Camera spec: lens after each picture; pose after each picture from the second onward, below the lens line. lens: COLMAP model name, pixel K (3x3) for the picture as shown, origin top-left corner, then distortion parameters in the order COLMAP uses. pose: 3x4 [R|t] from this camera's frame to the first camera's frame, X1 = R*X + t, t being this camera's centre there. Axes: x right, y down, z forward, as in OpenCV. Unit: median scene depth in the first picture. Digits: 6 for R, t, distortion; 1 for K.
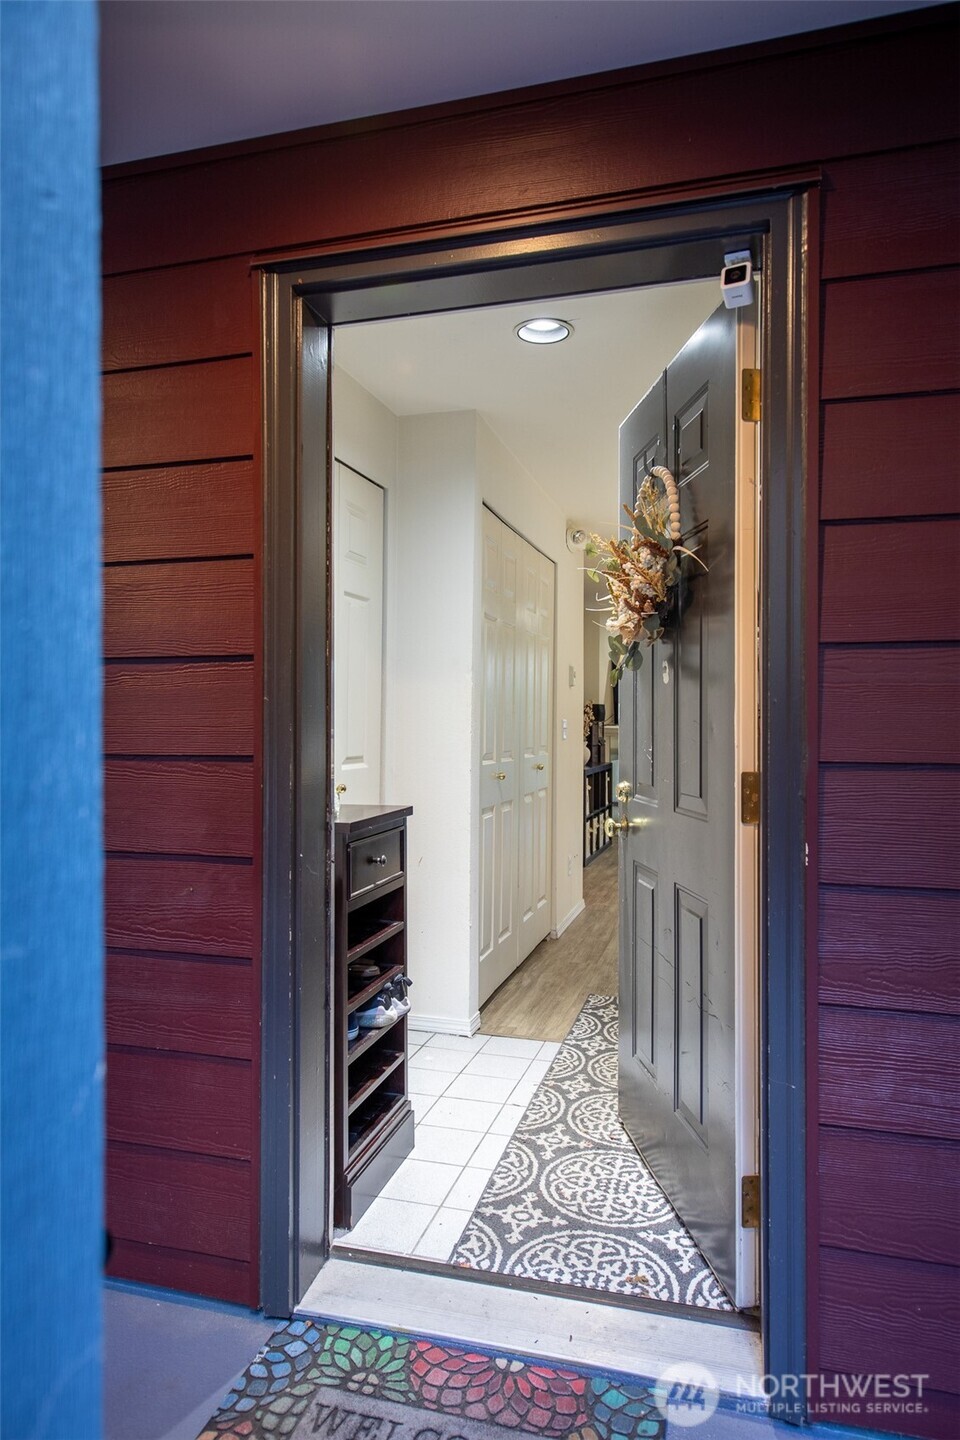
lens RADIAL K [[928.6, 0, 479.4], [0, 928.6, 727.1], [0, 0, 1]] dist [0.004878, 0.001163]
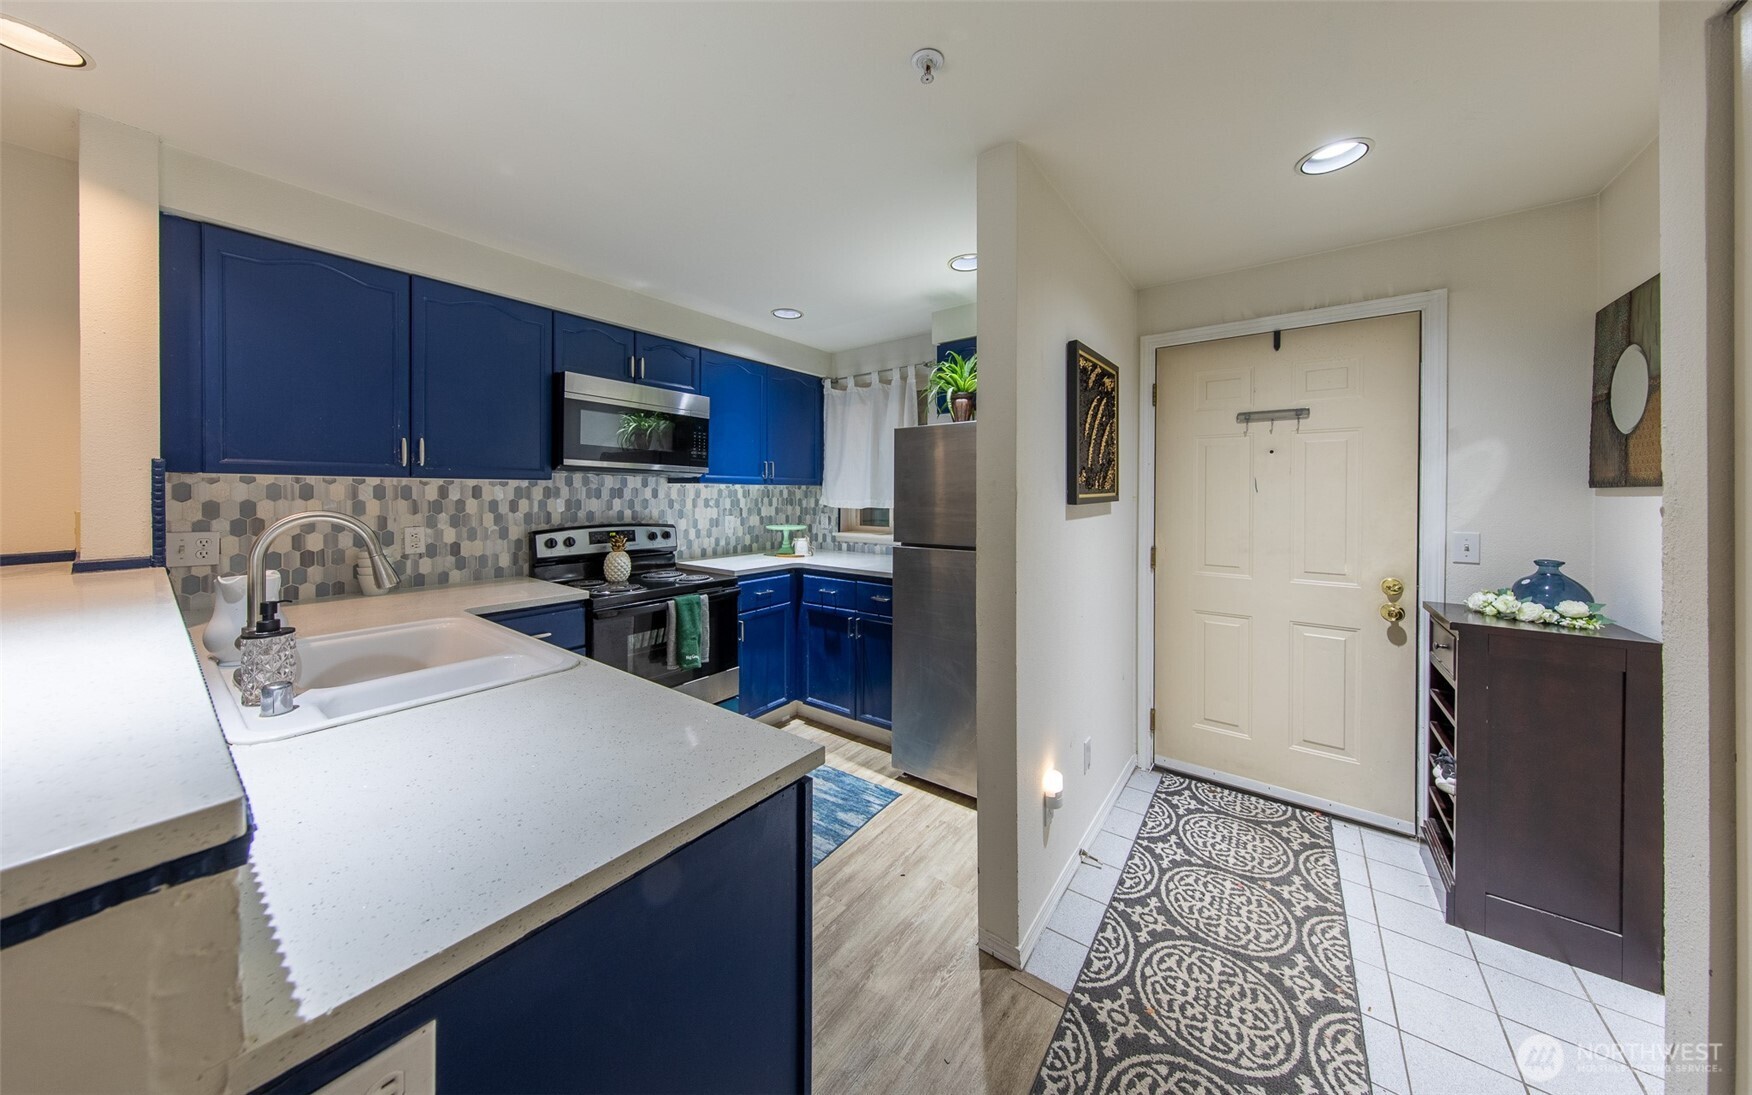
lens RADIAL K [[550.3, 0, 868.2], [0, 550.3, 499.0], [0, 0, 1]] dist [0.001022, -0.000255]
pose [[-0.929715, -0.007584, 0.368201, 0.228842], [-0.000801, 0.999827, 0.018571, -0.051363], [-0.368278, 0.016971, -0.929561, 1.259288]]
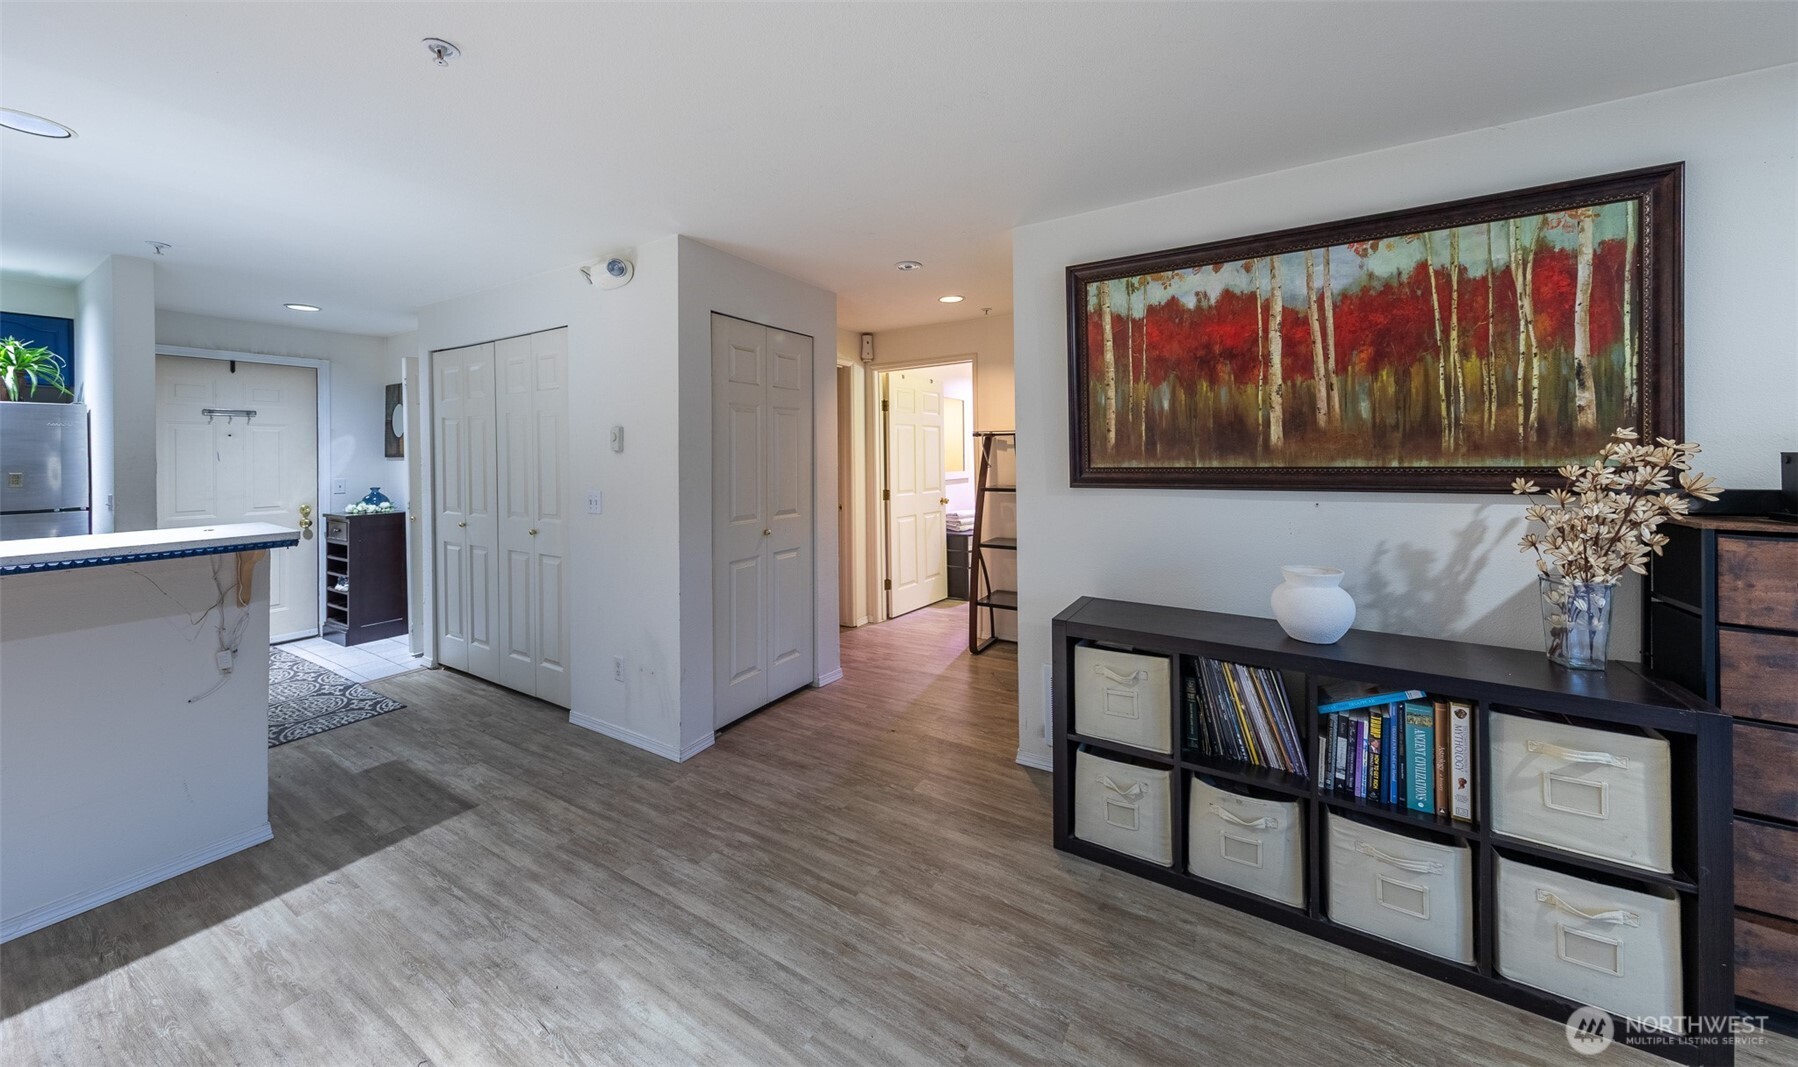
lens RADIAL K [[612.4, 0, 898.9], [0, 612.4, 450.9], [0, 0, 1]] dist [0.005286, -0.000367]
pose [[-0.261744, -0.003228, -0.965132, 0.802307], [0.000636, 0.999994, -0.003517, -0.061085], [0.965137, -0.001534, -0.261740, 1.984507]]
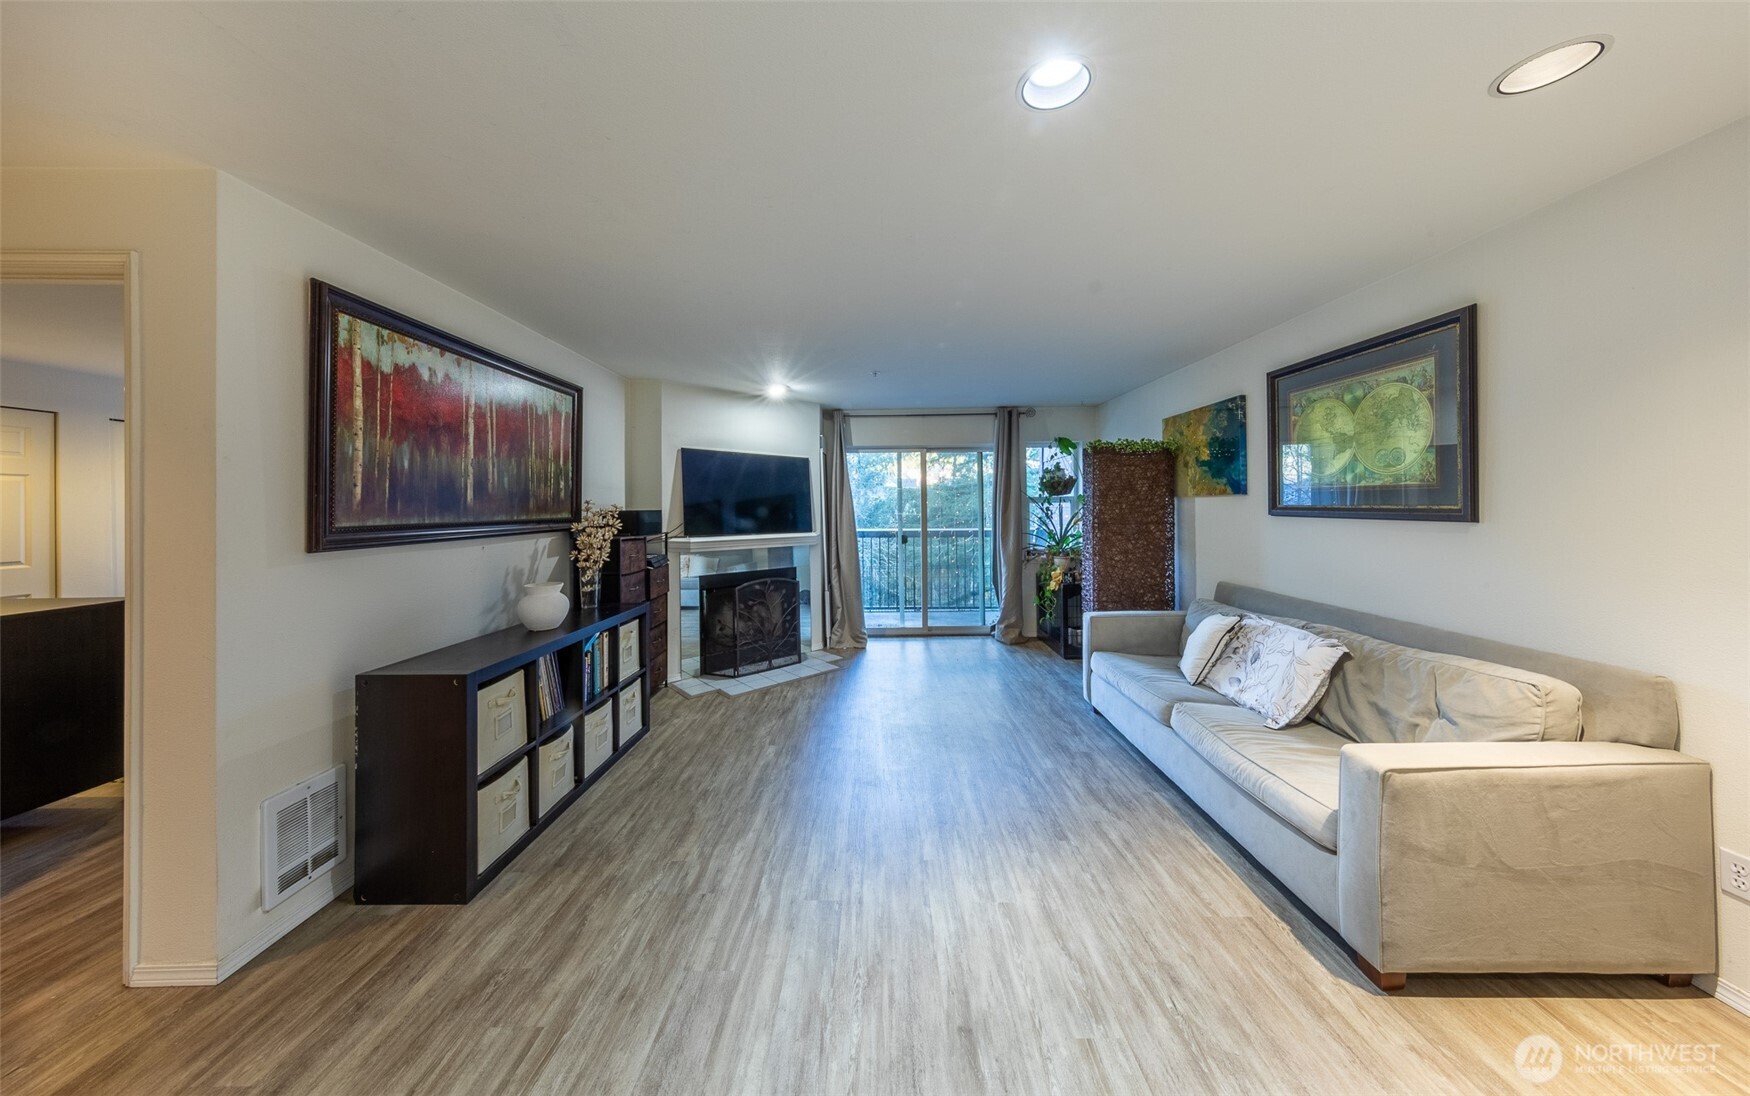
lens RADIAL K [[549.6, 0, 874.4], [0, 549.6, 509.5], [0, 0, 1]] dist [0.001022, -0.000255]
pose [[0.962652, -0.009763, 0.270565, 0.449052], [0.011315, 0.999927, -0.004177, -0.053972], [-0.270505, 0.007083, 0.962693, 1.389454]]
